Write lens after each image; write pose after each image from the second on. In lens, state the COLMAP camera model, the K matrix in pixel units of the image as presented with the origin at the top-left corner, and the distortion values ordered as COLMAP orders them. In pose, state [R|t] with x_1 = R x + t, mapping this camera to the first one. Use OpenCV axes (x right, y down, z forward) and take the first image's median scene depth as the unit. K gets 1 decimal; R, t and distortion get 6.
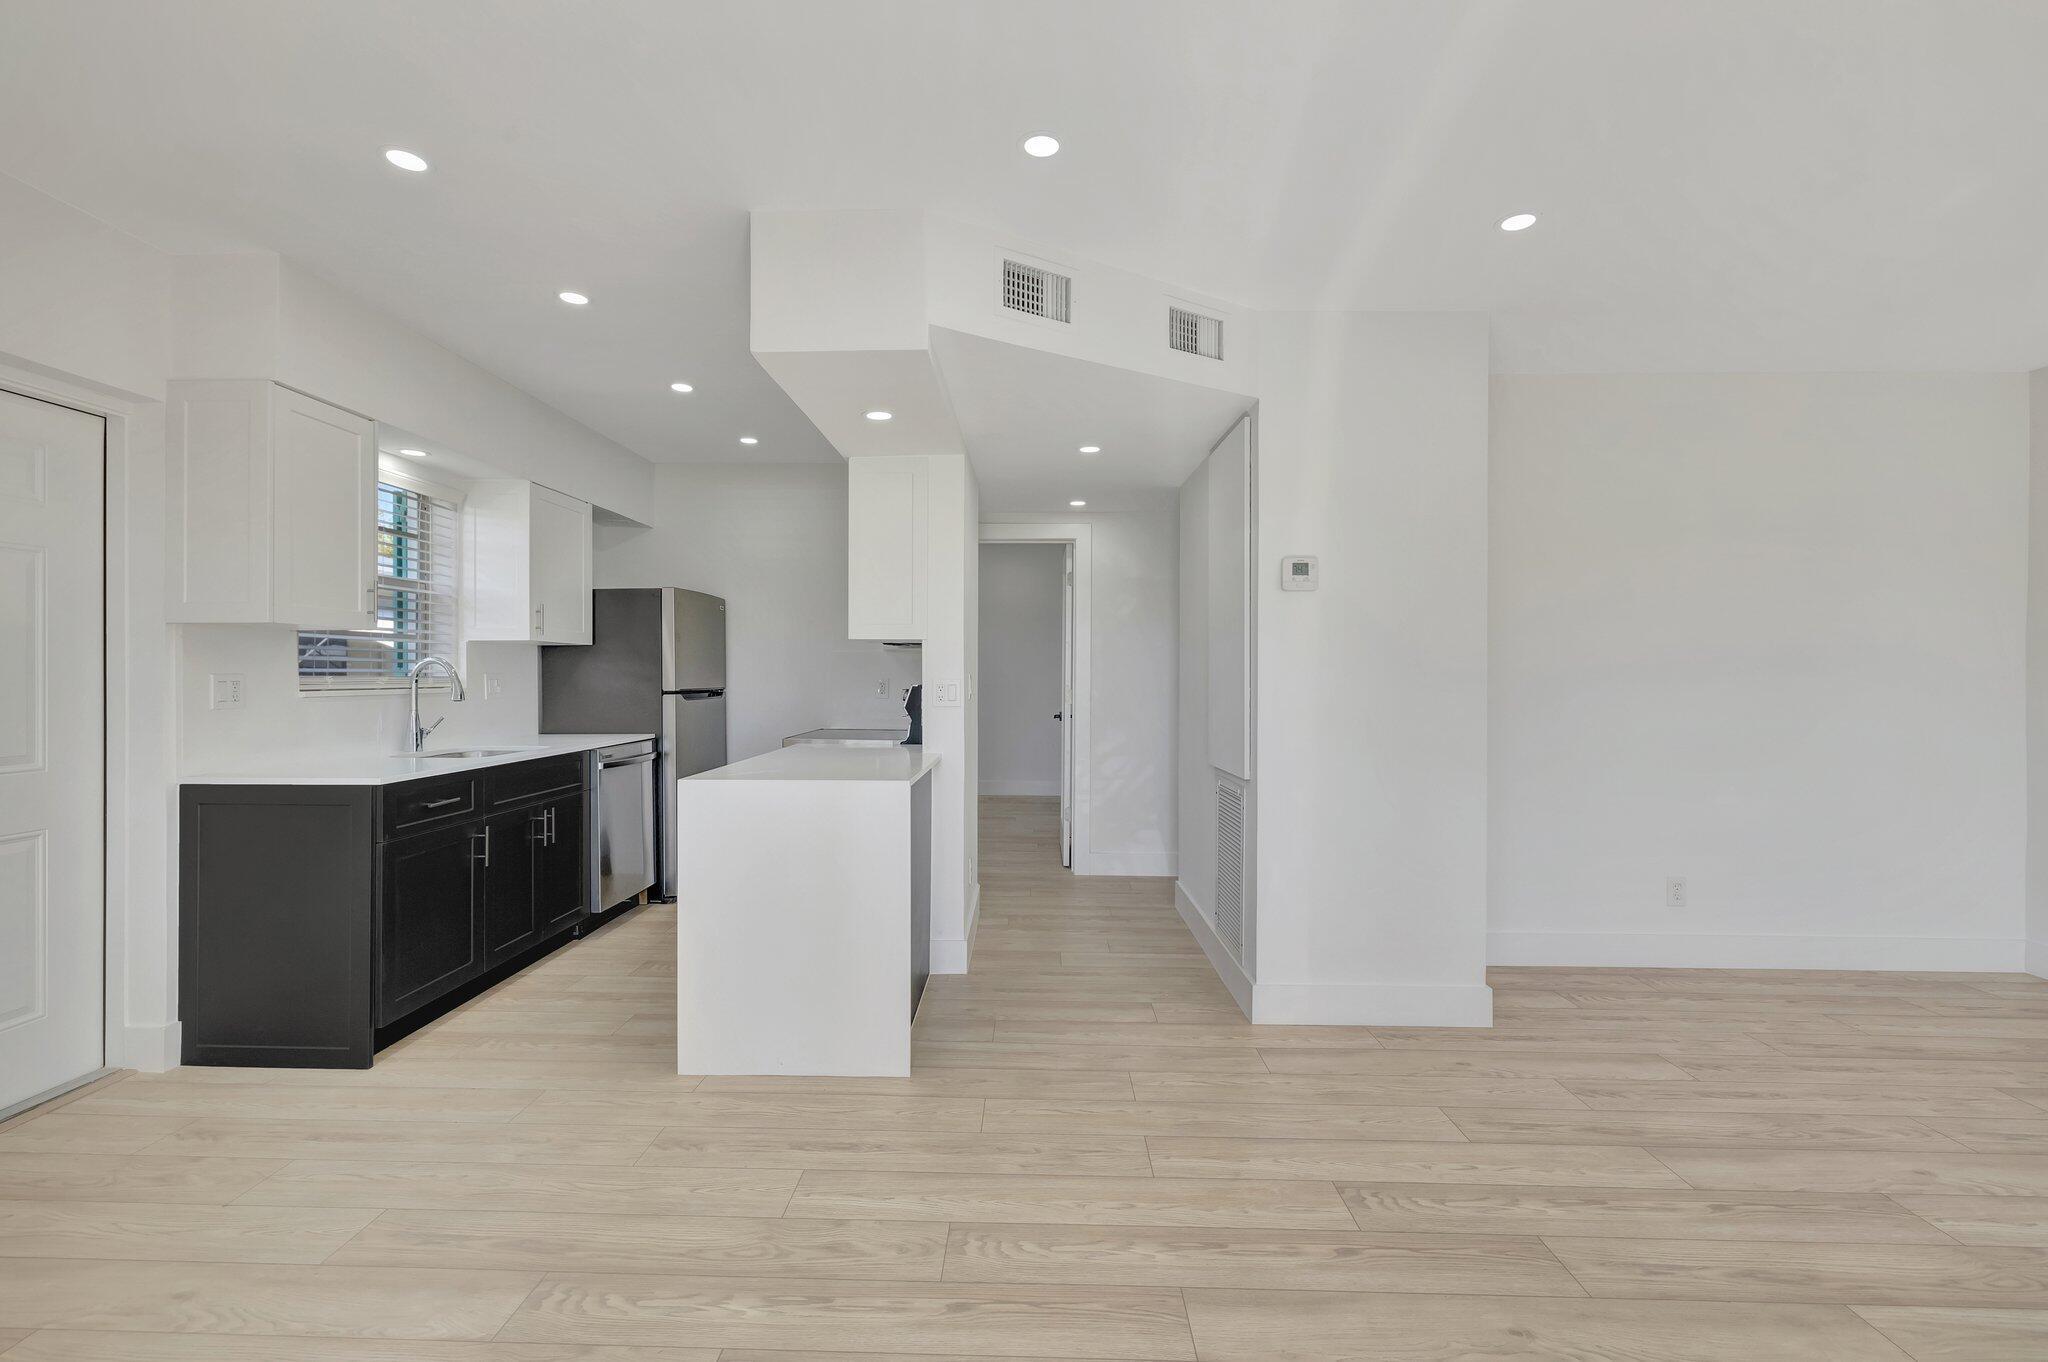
lens RADIAL K [[872.4, 0, 1007.5], [0, 872.4, 678.3], [0, 0, 1]] dist [0.000419, -0.000160]
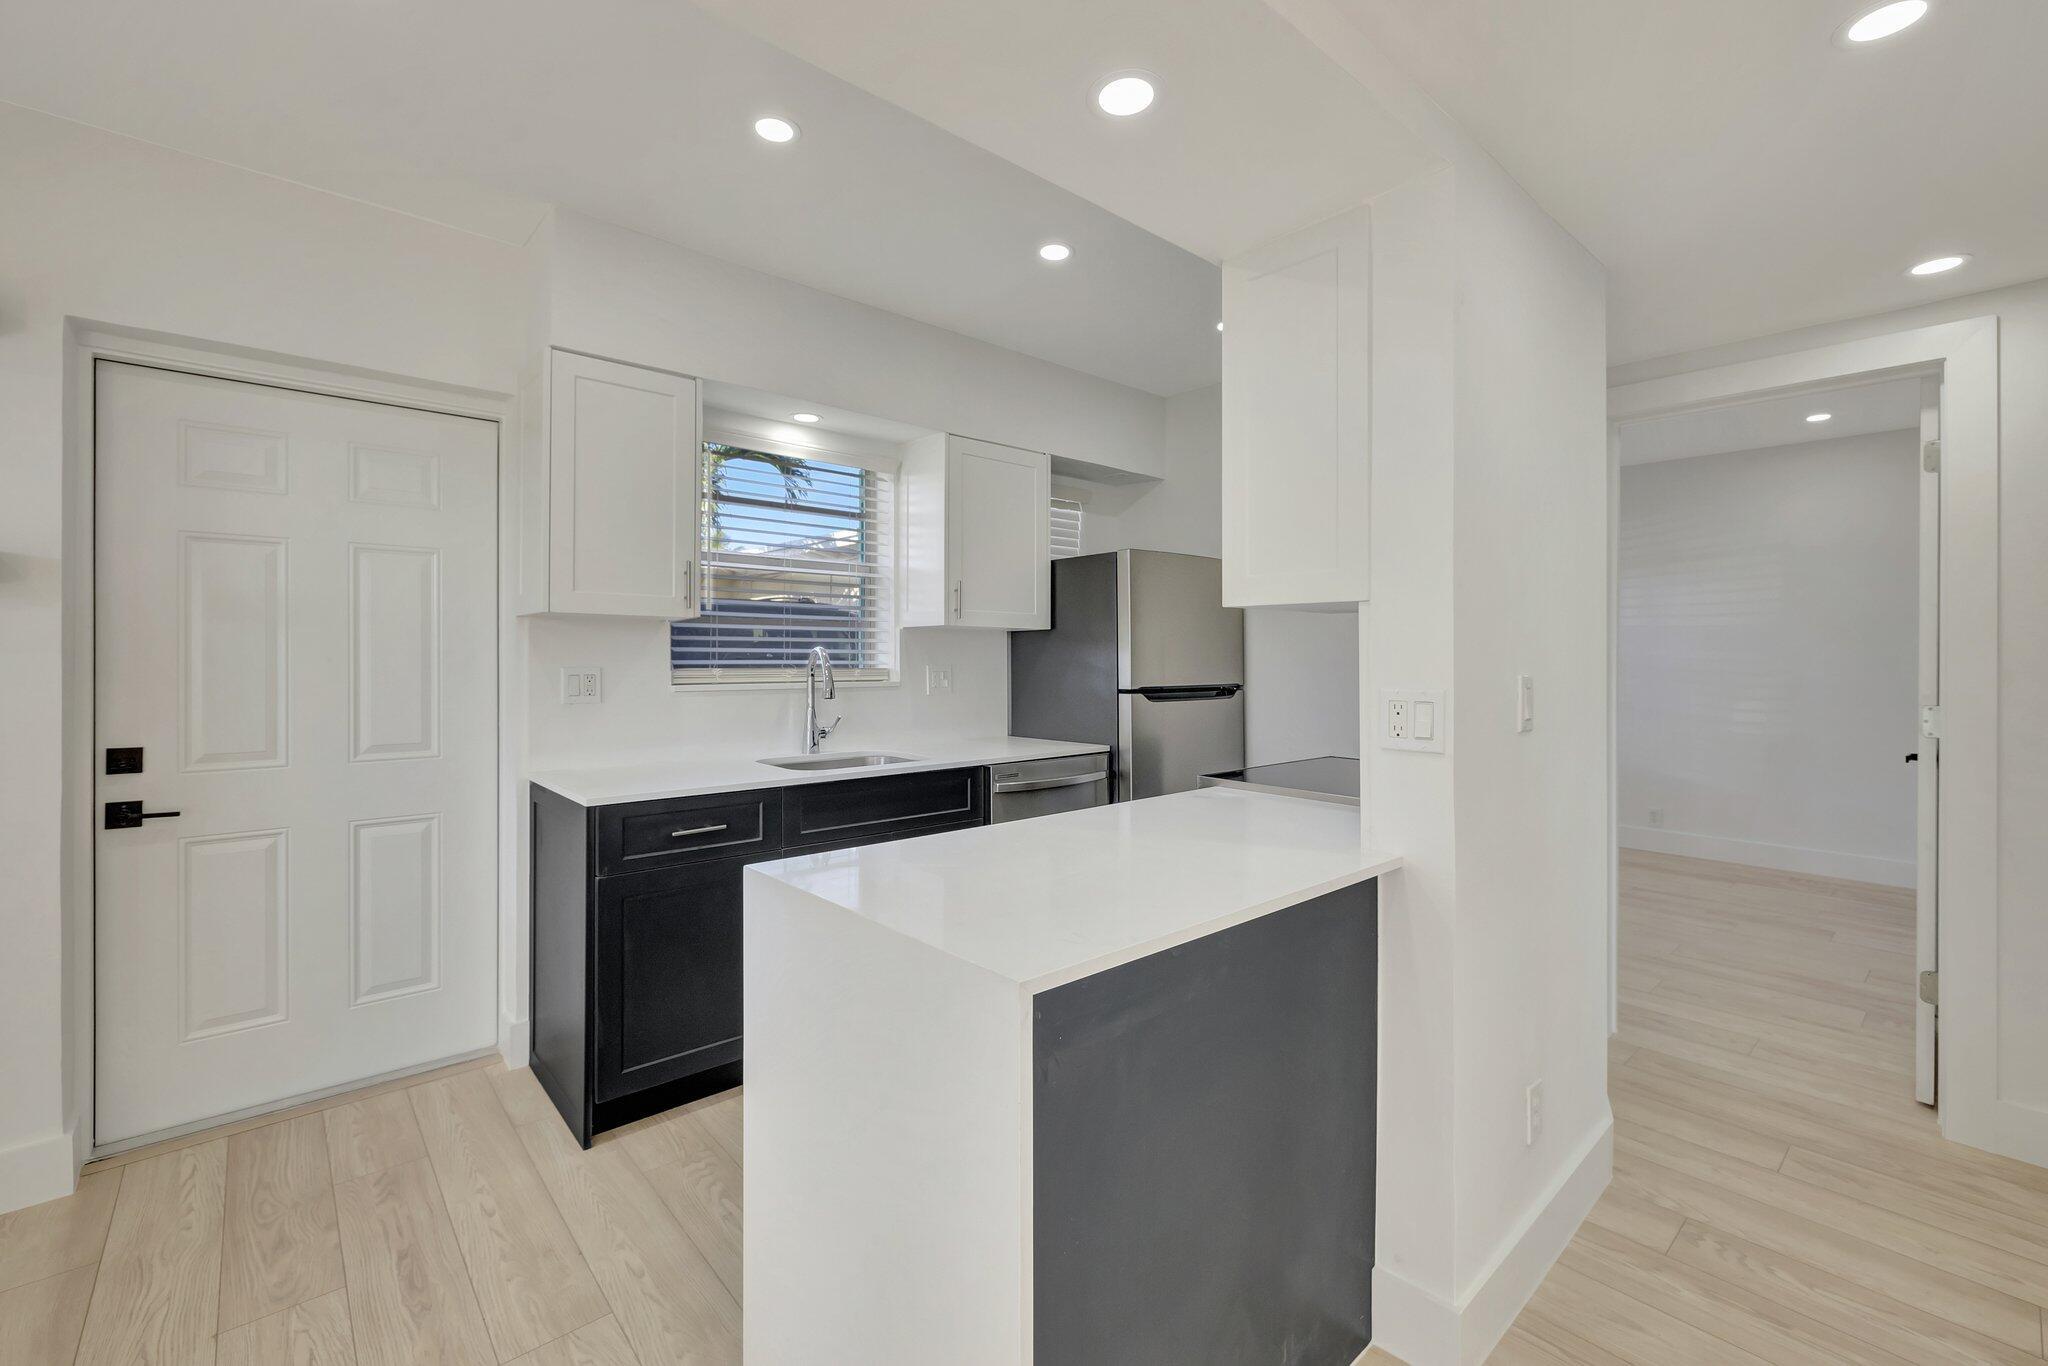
lens RADIAL K [[870.7, 0, 1019.8], [0, 870.7, 652.5], [0, 0, 1]] dist [-0.000283, -0.000458]
pose [[0.687234, -0.003220, -0.726429, 0.130489], [-0.004893, 0.999947, -0.009061, -0.013977], [0.726419, 0.009782, 0.687182, 0.640195]]
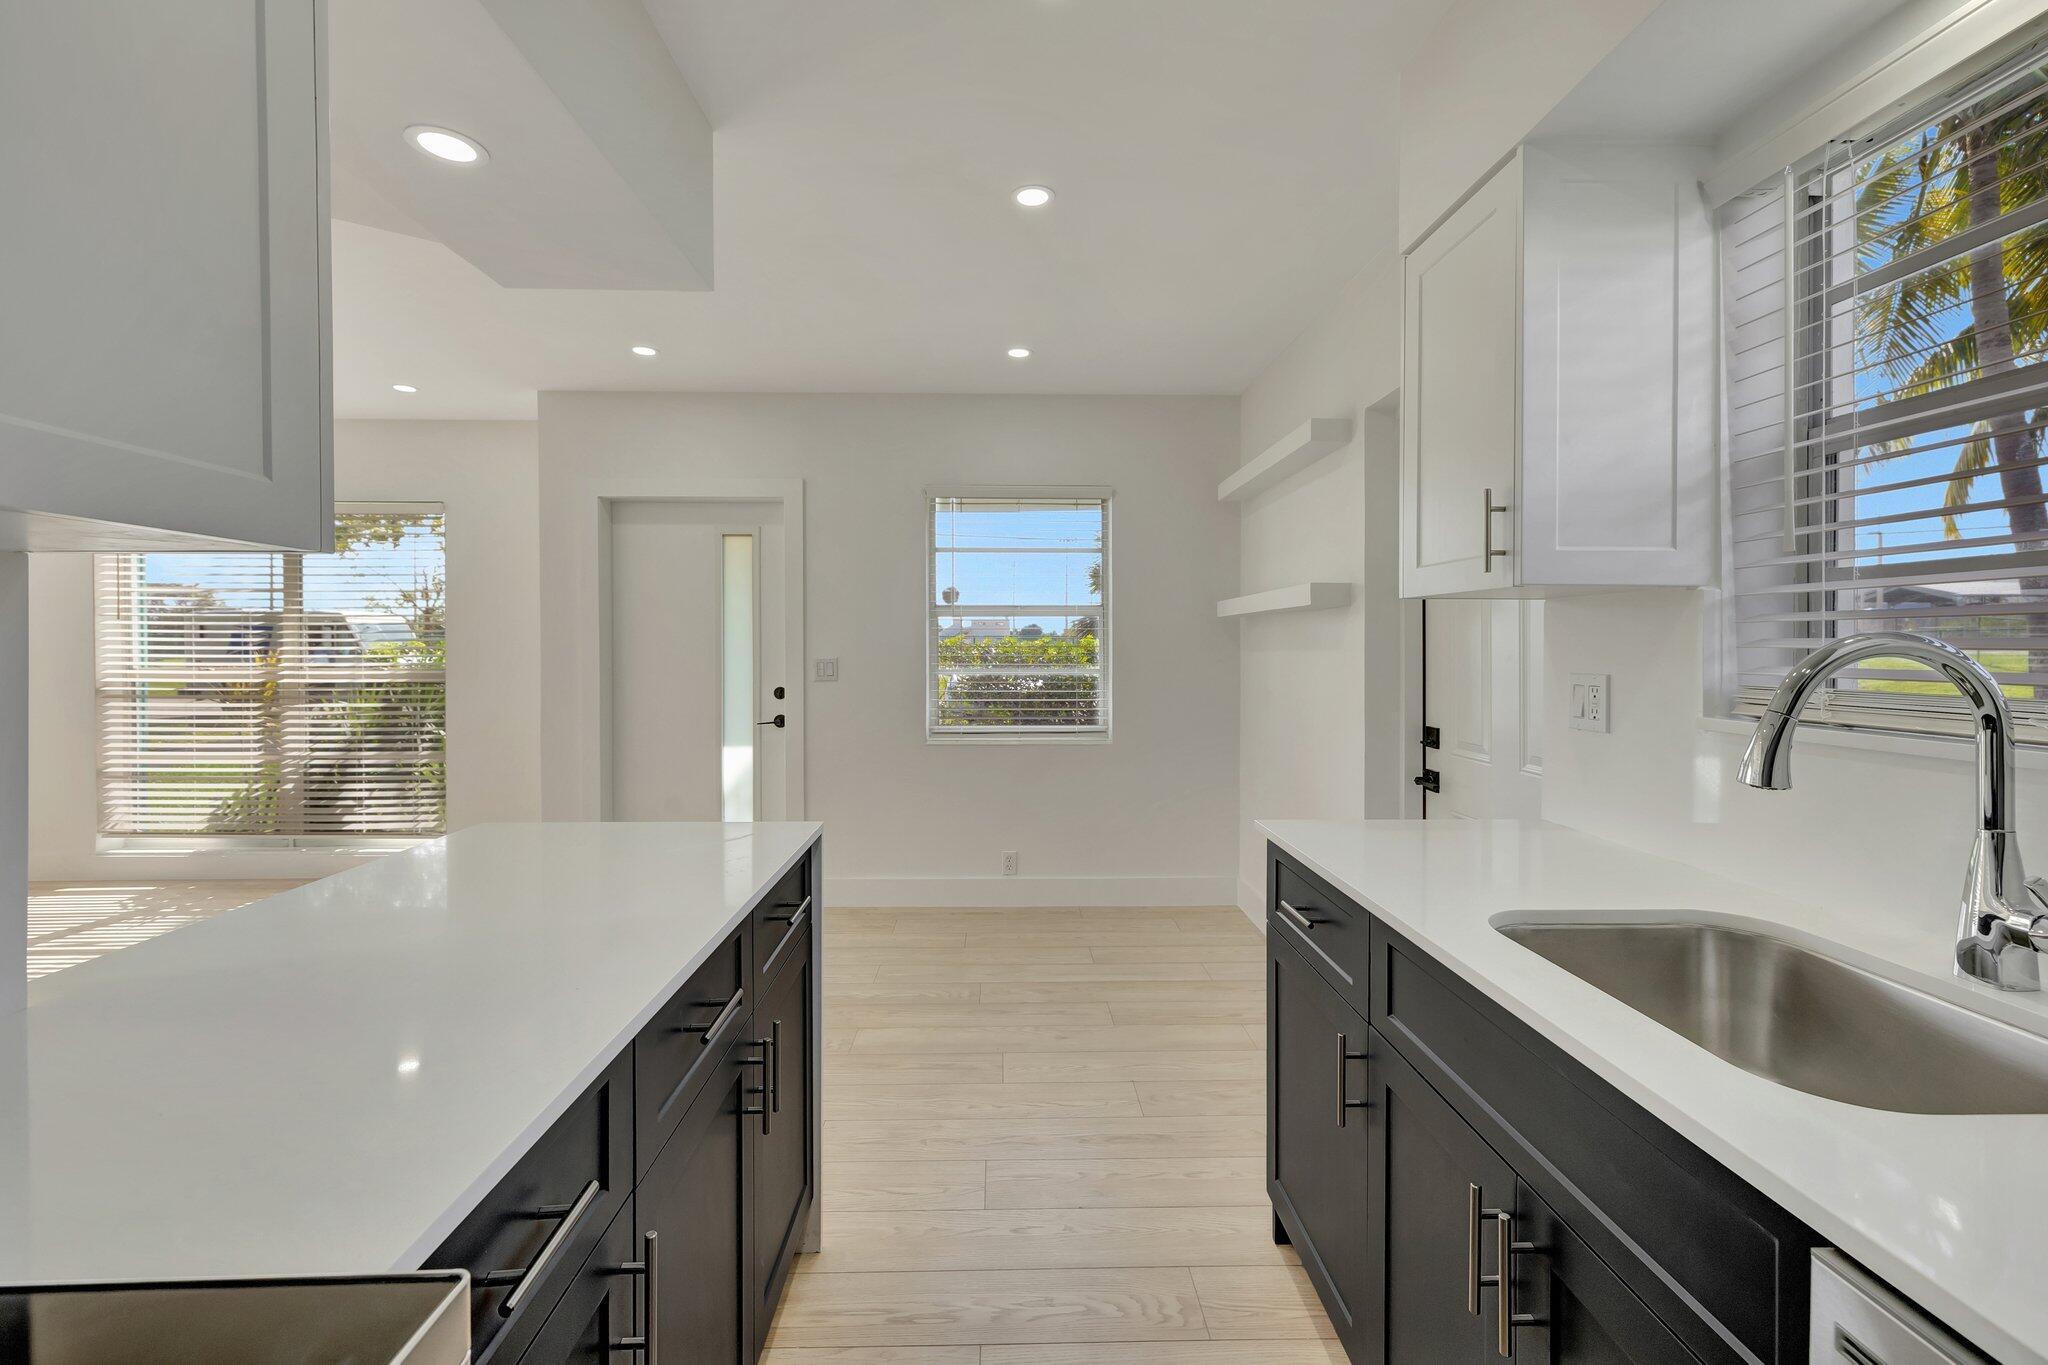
lens RADIAL K [[861.5, 0, 1017.0], [0, 861.5, 656.1], [0, 0, 1]] dist [-0.000062, -0.000246]
pose [[-0.997876, -0.006879, -0.064773, -0.417841], [-0.007835, 0.999864, 0.014511, -0.021209], [0.064664, 0.014988, -0.997795, 1.455067]]
